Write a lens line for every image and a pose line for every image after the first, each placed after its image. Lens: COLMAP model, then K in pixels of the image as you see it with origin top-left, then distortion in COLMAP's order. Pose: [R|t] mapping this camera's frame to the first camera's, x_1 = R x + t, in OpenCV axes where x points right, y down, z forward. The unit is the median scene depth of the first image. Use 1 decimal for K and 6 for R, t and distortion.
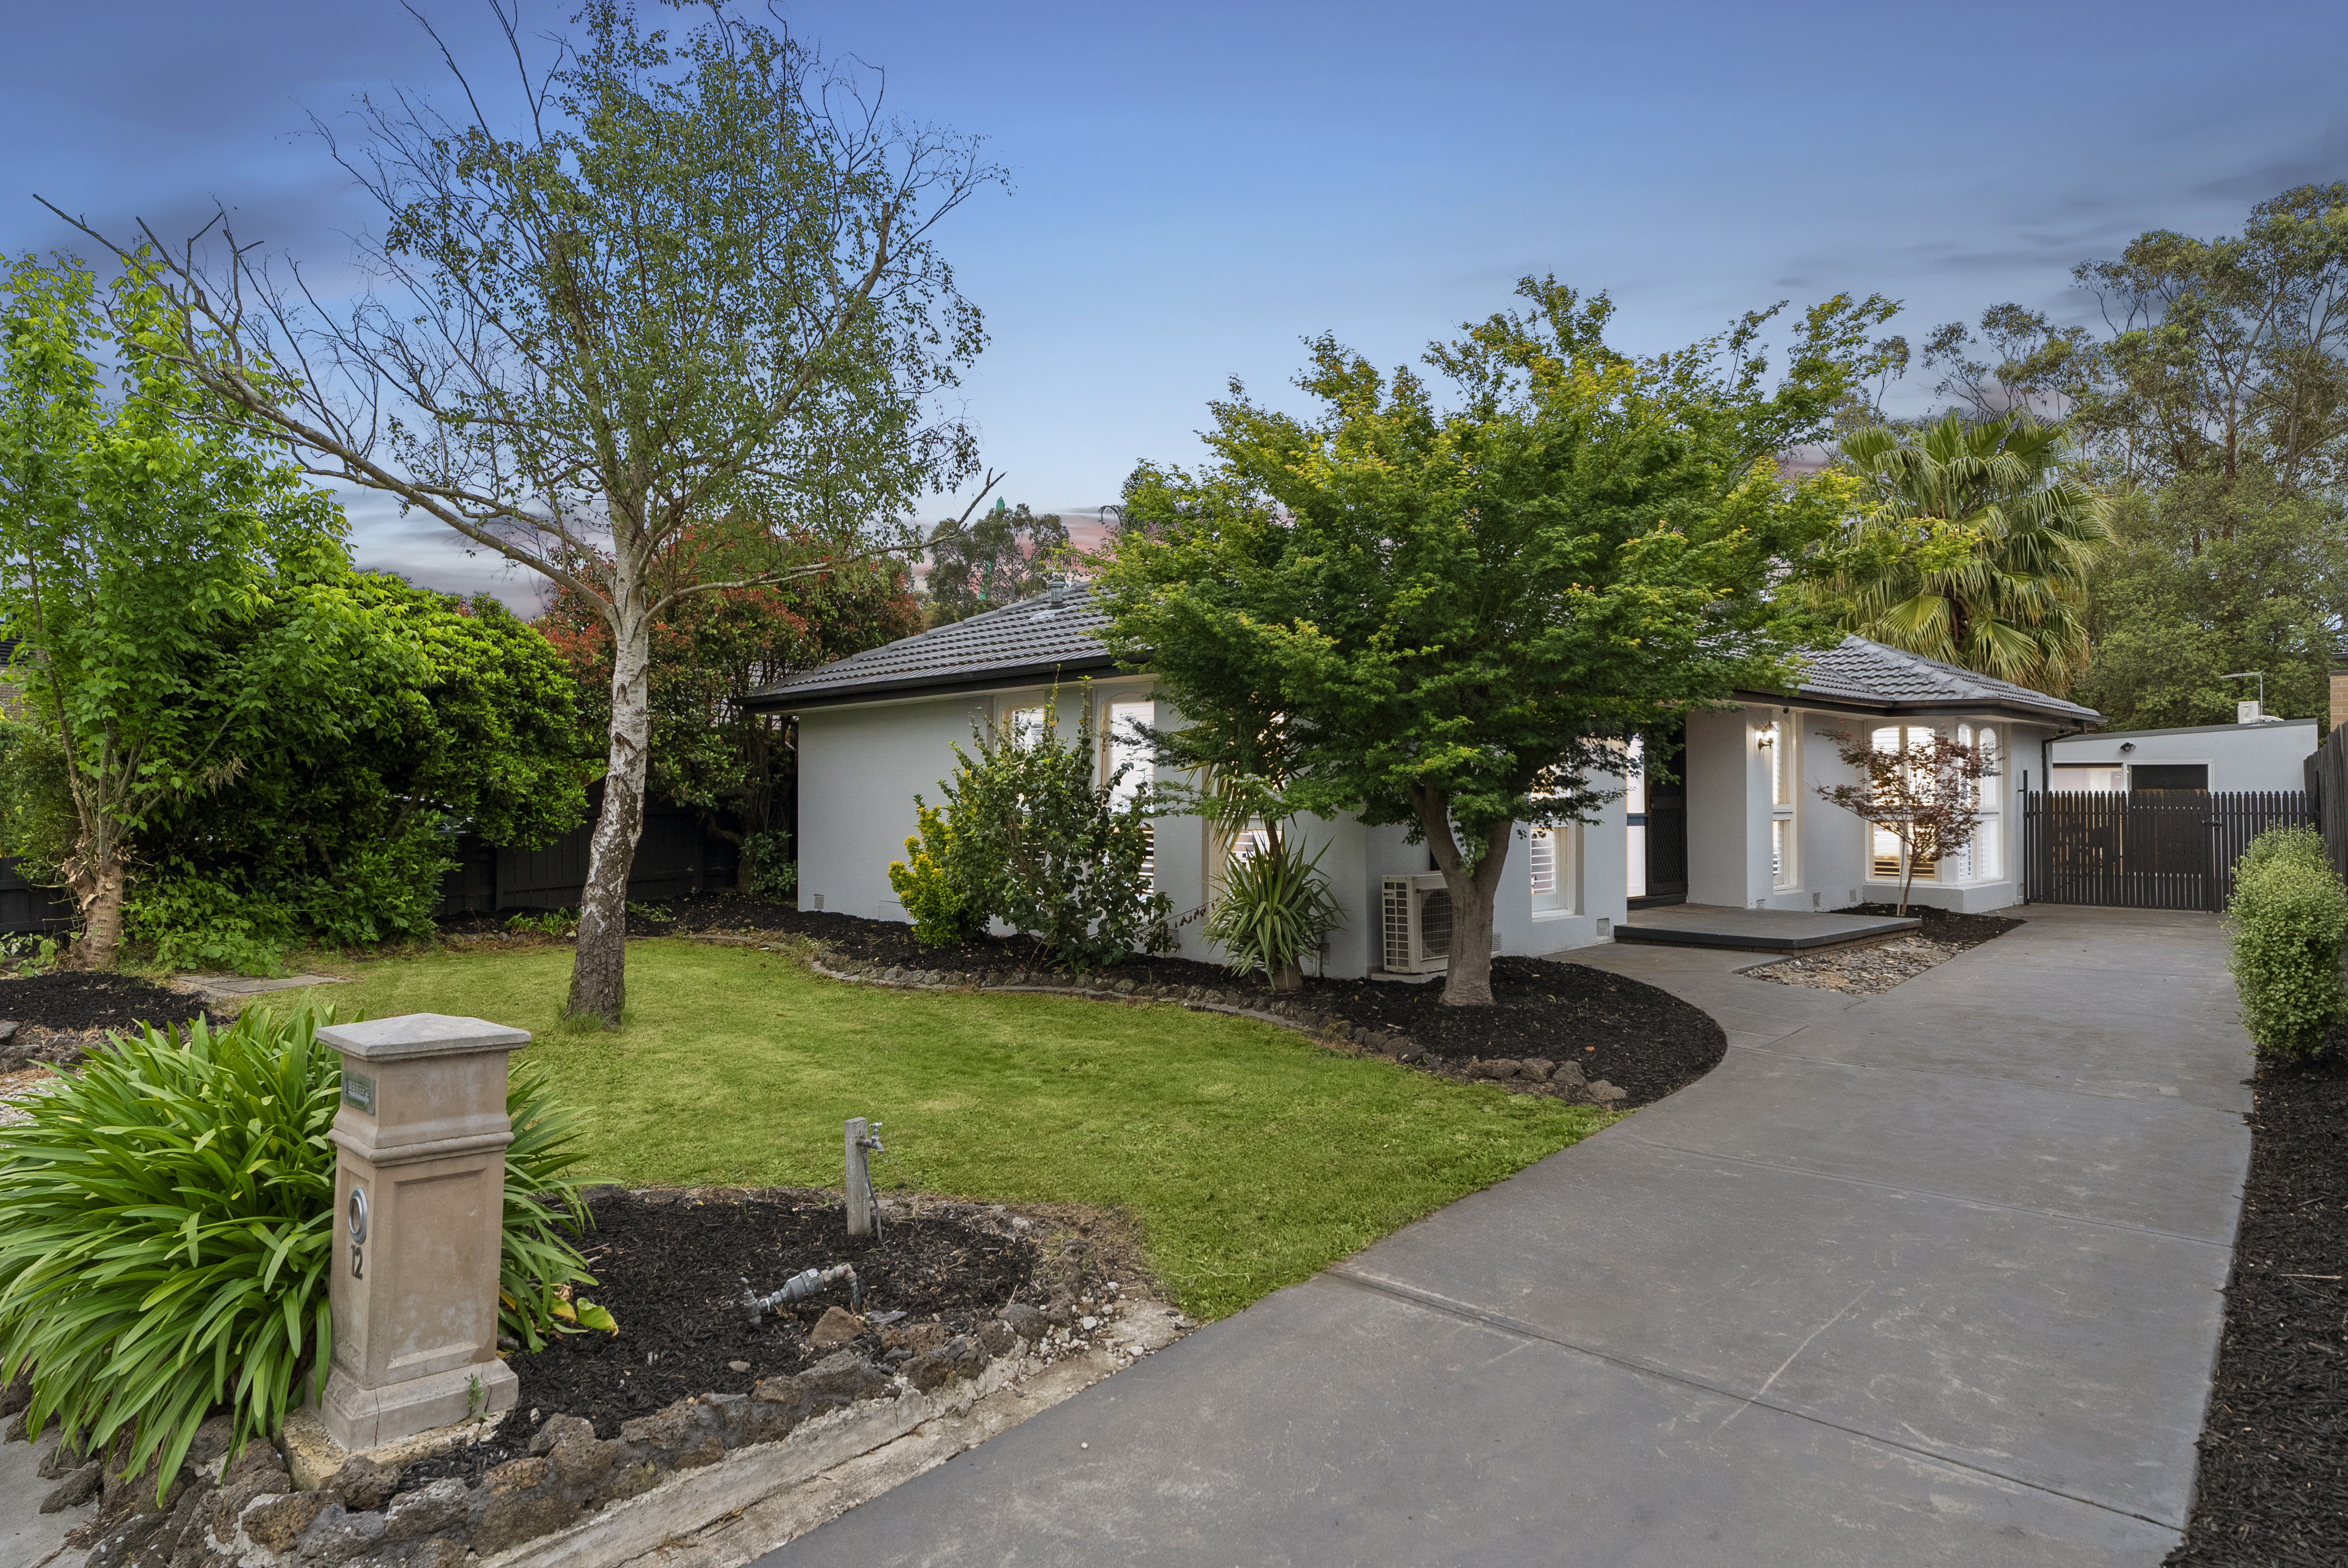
lens RADIAL K [[1448.0, 0, 1174.0], [0, 1448.0, 784.0], [0, 0, 1]] dist [-0.002168, 0.068446]
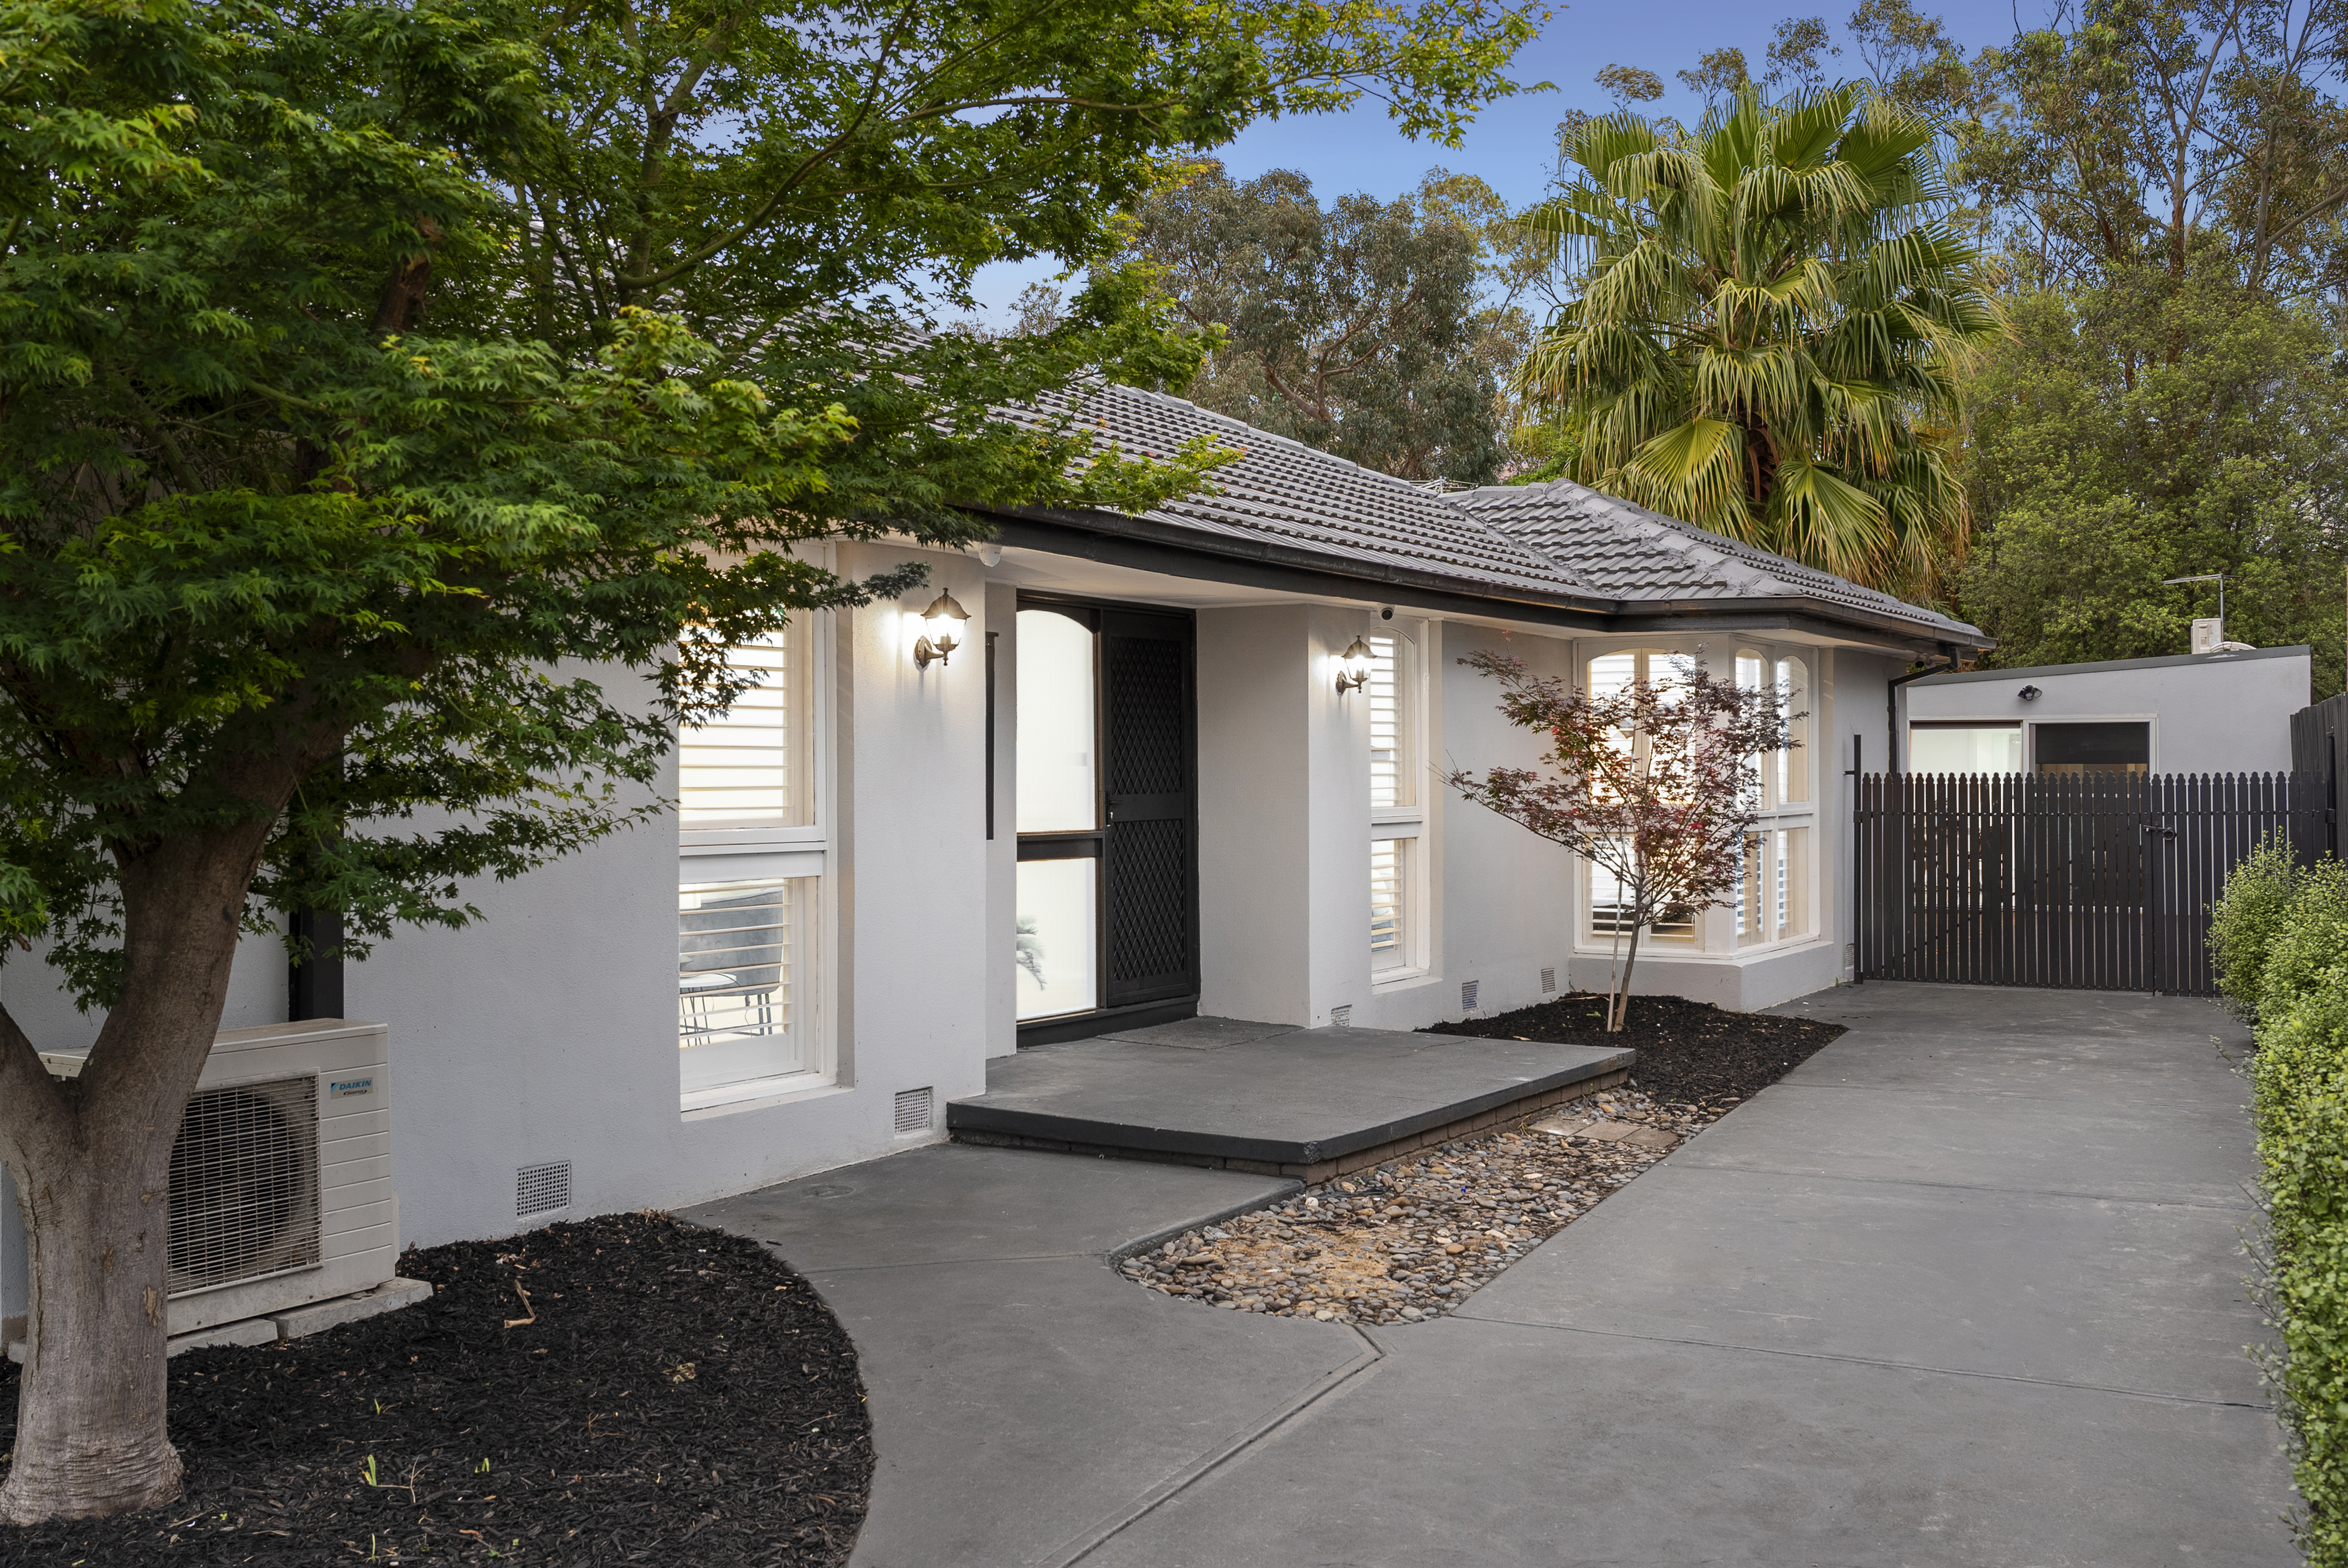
lens RADIAL K [[2072.9, 0, 1174.0], [0, 2072.9, 784.0], [0, 0, 1]] dist [-0.001268, 0.189484]
pose [[0.983280, -0.007661, 0.181940, 0.173860], [0.004757, 0.999854, 0.016397, -0.004455], [-0.182039, -0.015257, 0.983173, 0.258258]]
